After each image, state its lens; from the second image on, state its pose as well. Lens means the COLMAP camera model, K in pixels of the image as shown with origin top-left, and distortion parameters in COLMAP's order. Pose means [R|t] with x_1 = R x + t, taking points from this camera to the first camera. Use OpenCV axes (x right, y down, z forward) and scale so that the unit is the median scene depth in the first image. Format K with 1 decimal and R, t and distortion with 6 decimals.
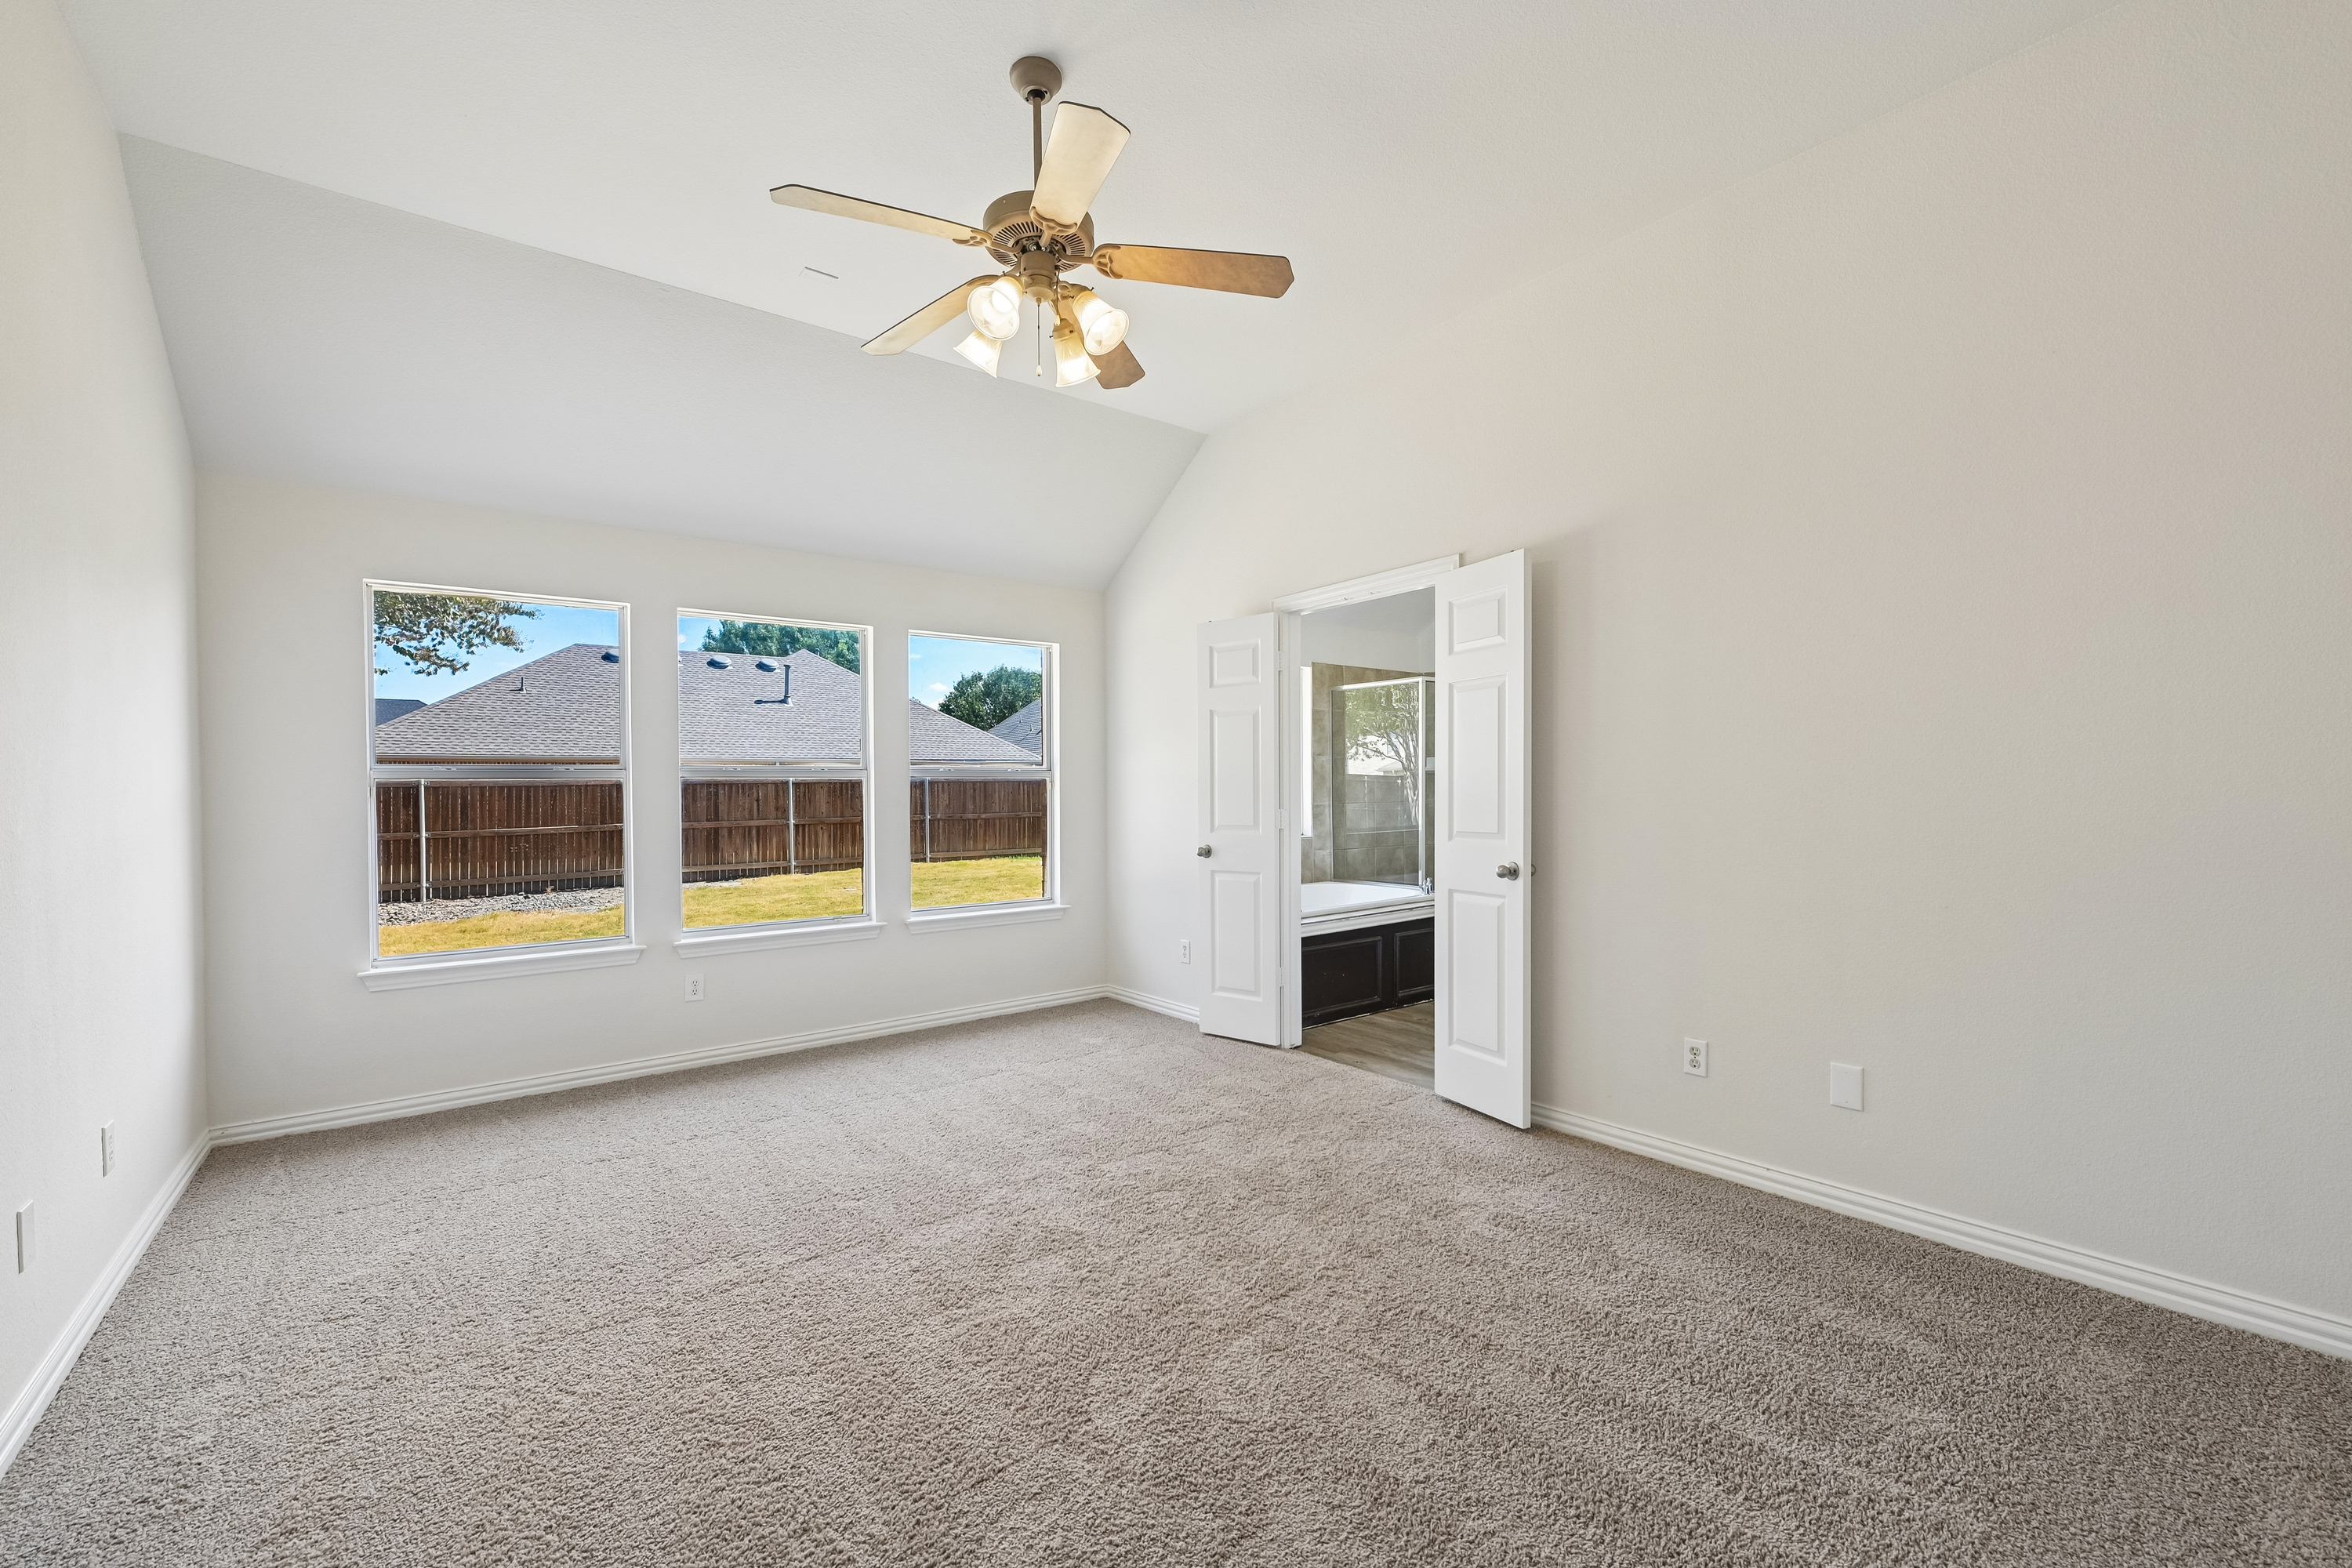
lens RADIAL K [[932.6, 0, 1179.2], [0, 932.6, 813.4], [0, 0, 1]] dist [-0.000914, -0.000056]
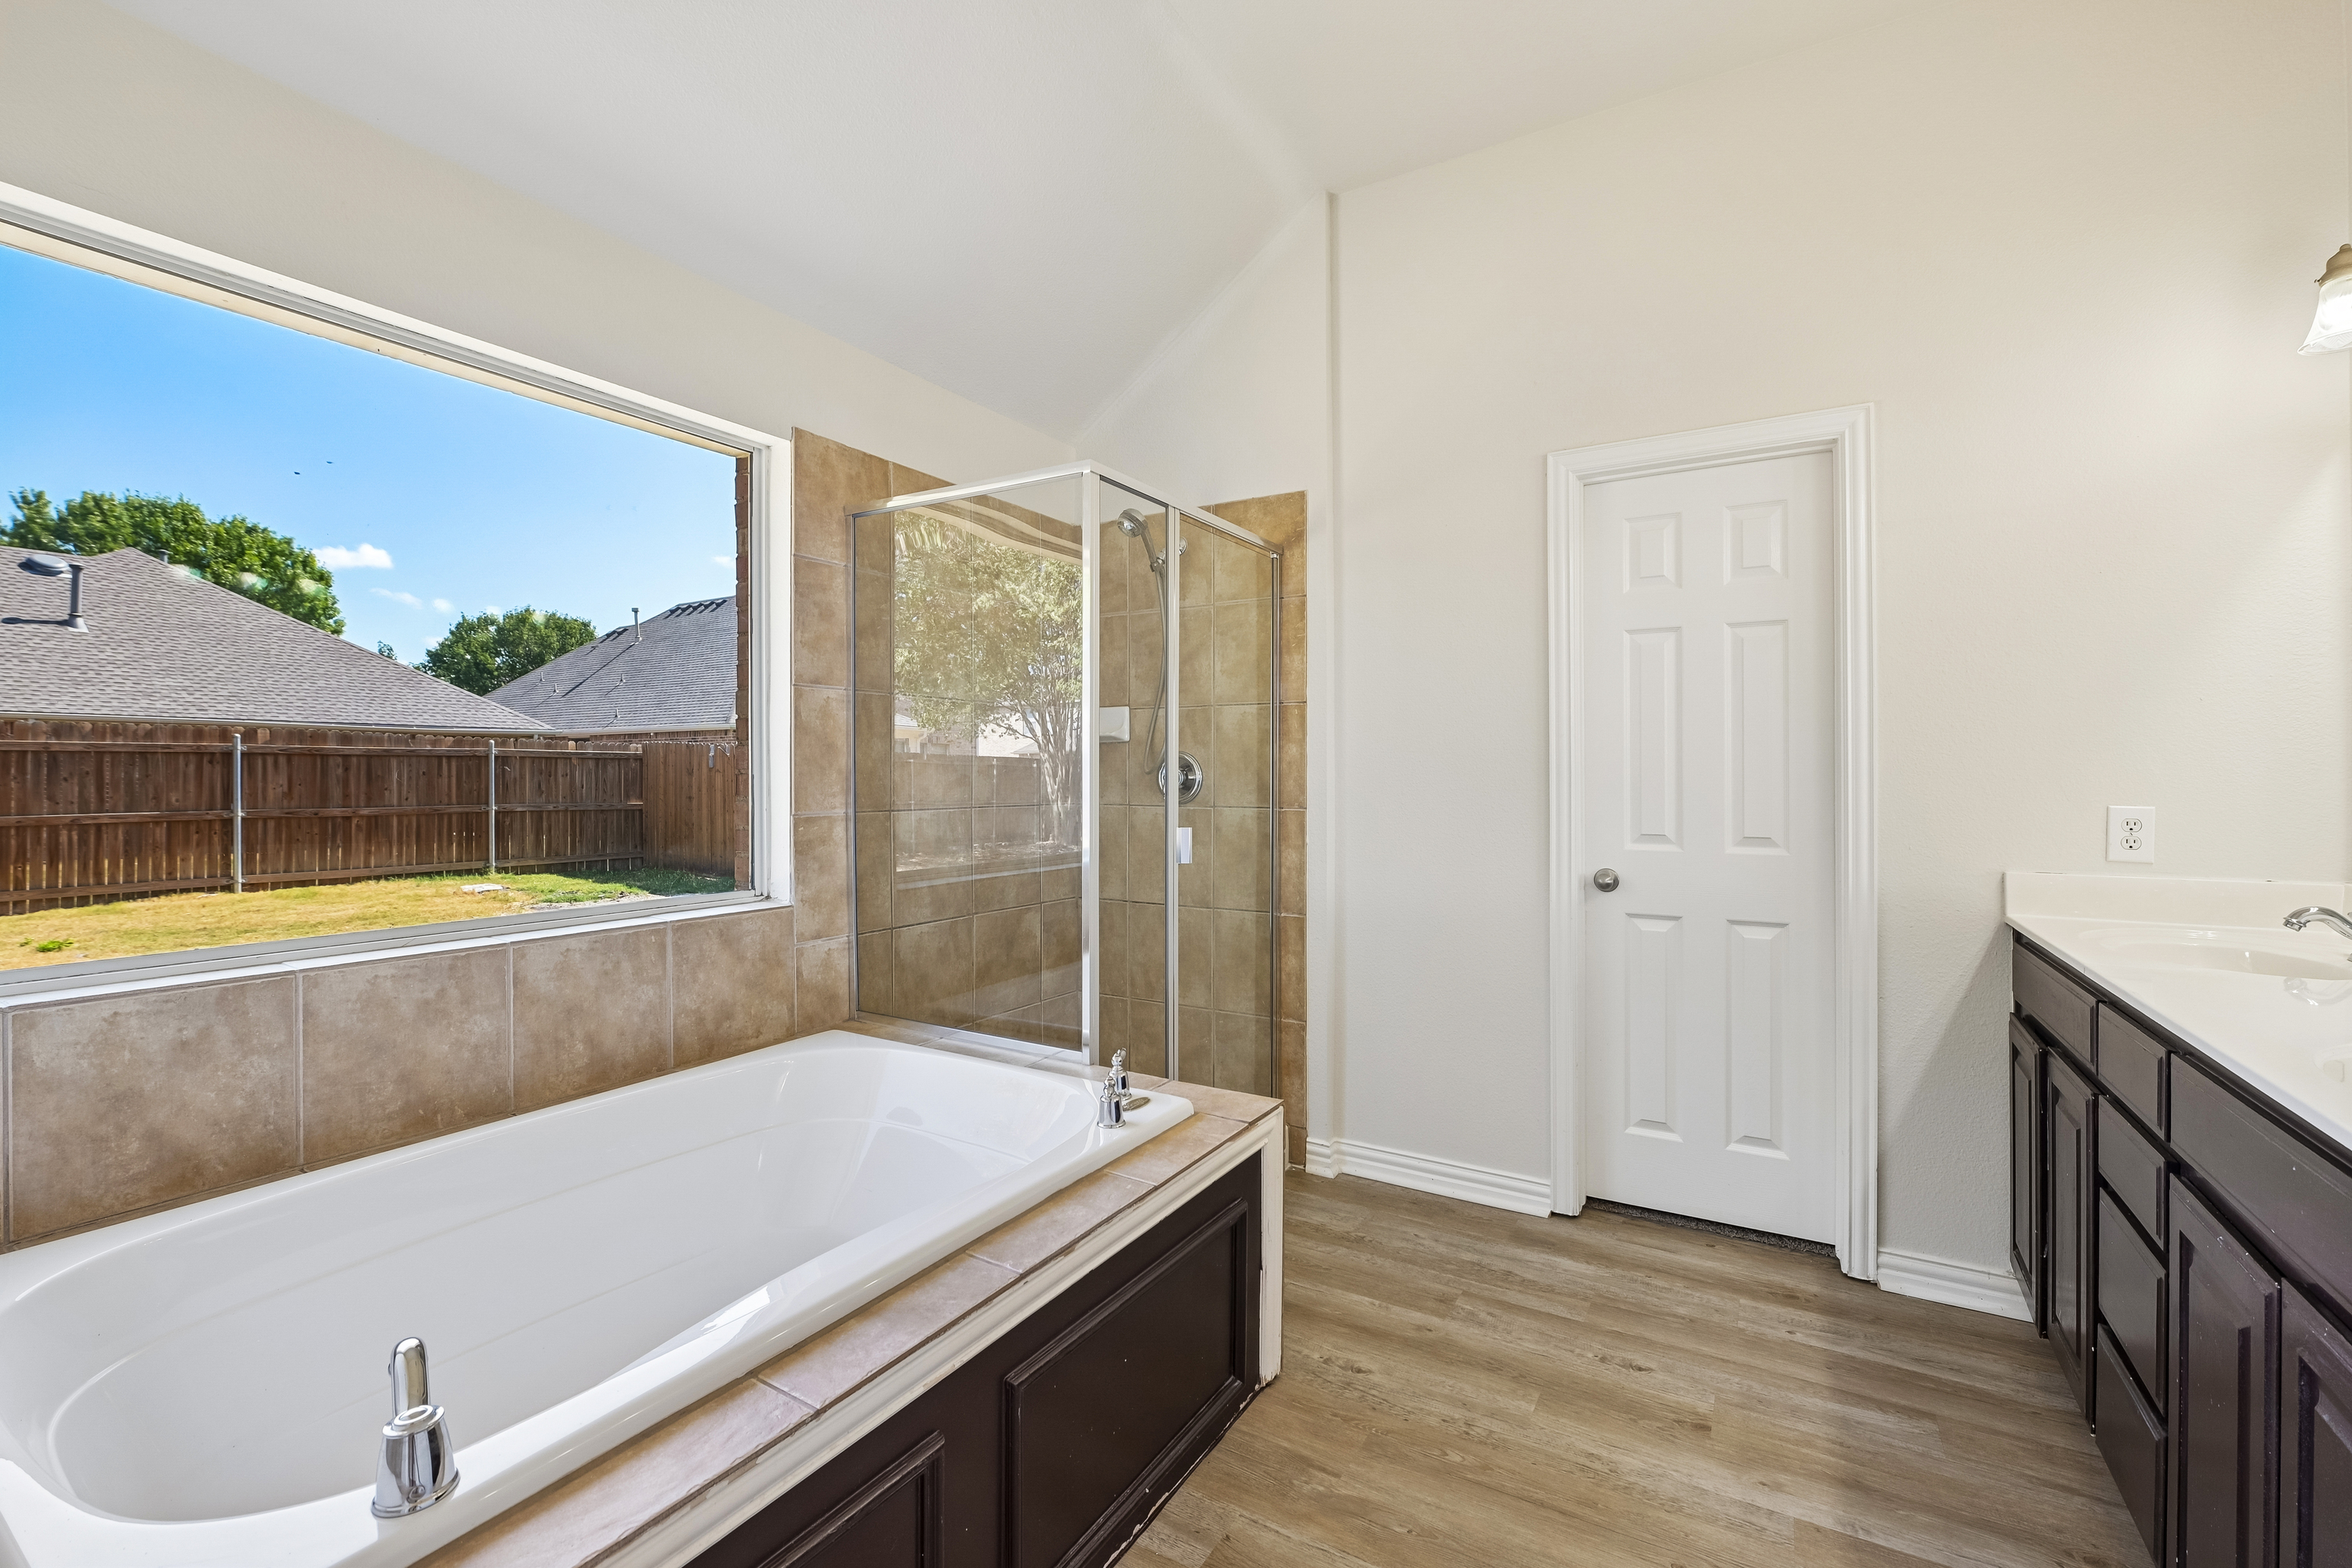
lens RADIAL K [[982.9, 0, 1175.4], [0, 982.9, 770.9], [0, 0, 1]] dist [-0.009961, -0.000389]
pose [[0.931294, 0.011701, 0.364081, 0.137283], [-0.001269, 0.999582, -0.028880, -0.016172], [-0.364267, 0.026434, 0.930919, 0.567039]]
